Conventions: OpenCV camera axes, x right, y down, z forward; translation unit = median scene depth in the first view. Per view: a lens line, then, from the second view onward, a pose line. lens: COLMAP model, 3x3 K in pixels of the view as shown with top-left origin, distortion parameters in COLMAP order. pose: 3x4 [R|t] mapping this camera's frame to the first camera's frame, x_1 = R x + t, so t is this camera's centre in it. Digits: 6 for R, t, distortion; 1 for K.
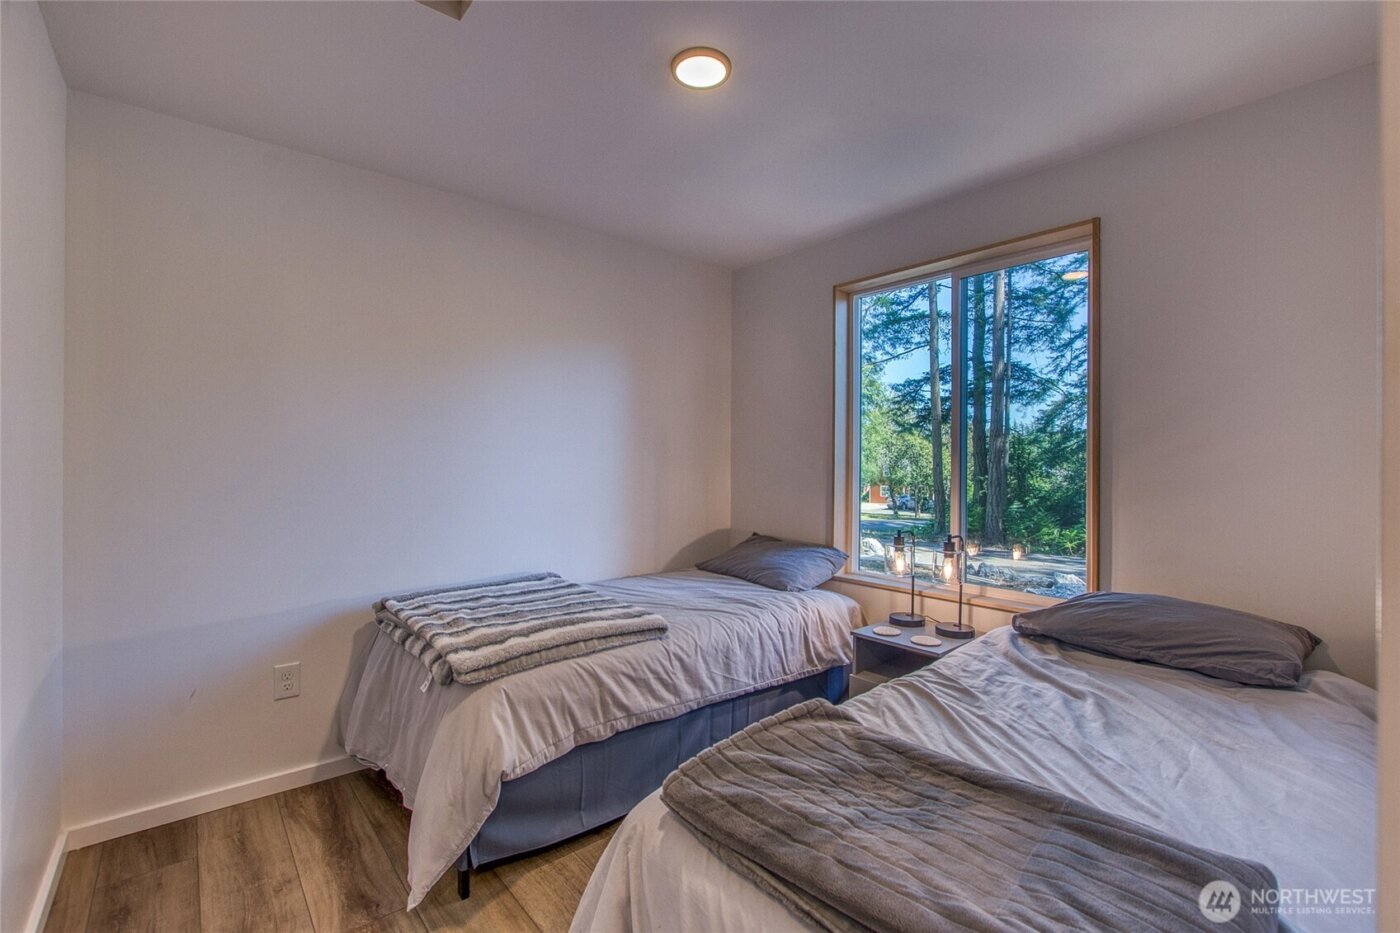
lens RADIAL K [[636.2, 0, 700.3], [0, 636.2, 438.0], [0, 0, 1]] dist [-0.013626, -0.000485]
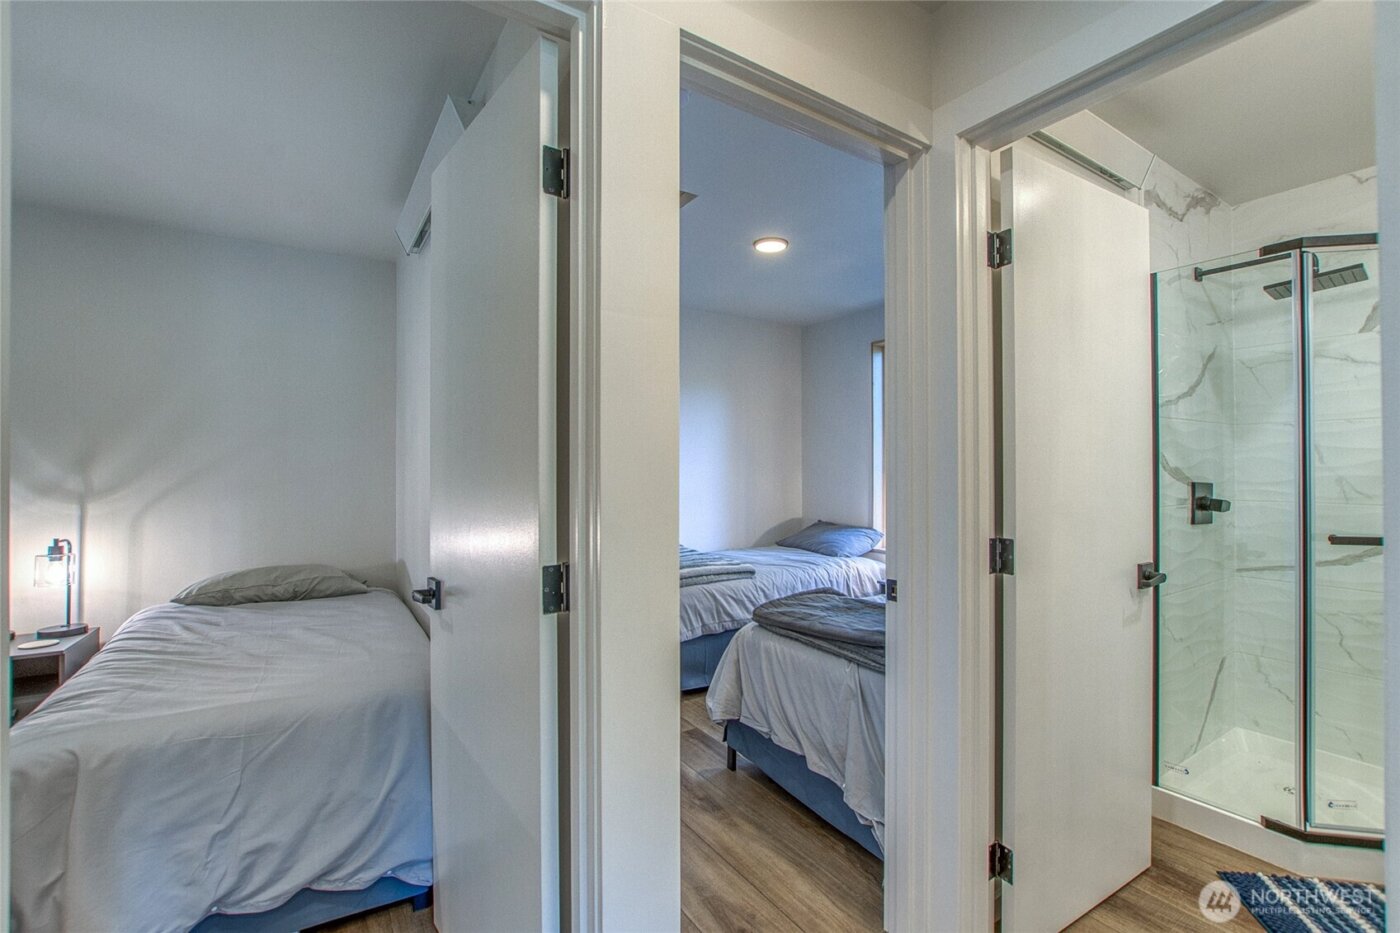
lens RADIAL K [[627.5, 0, 713.8], [0, 627.5, 467.6], [0, 0, 1]] dist [-0.001258, -0.000042]
pose [[0.992931, -0.009719, -0.118293, 0.035836], [0.013910, 0.999302, 0.034657, -0.023529], [0.117874, -0.036058, 0.992374, -0.598749]]
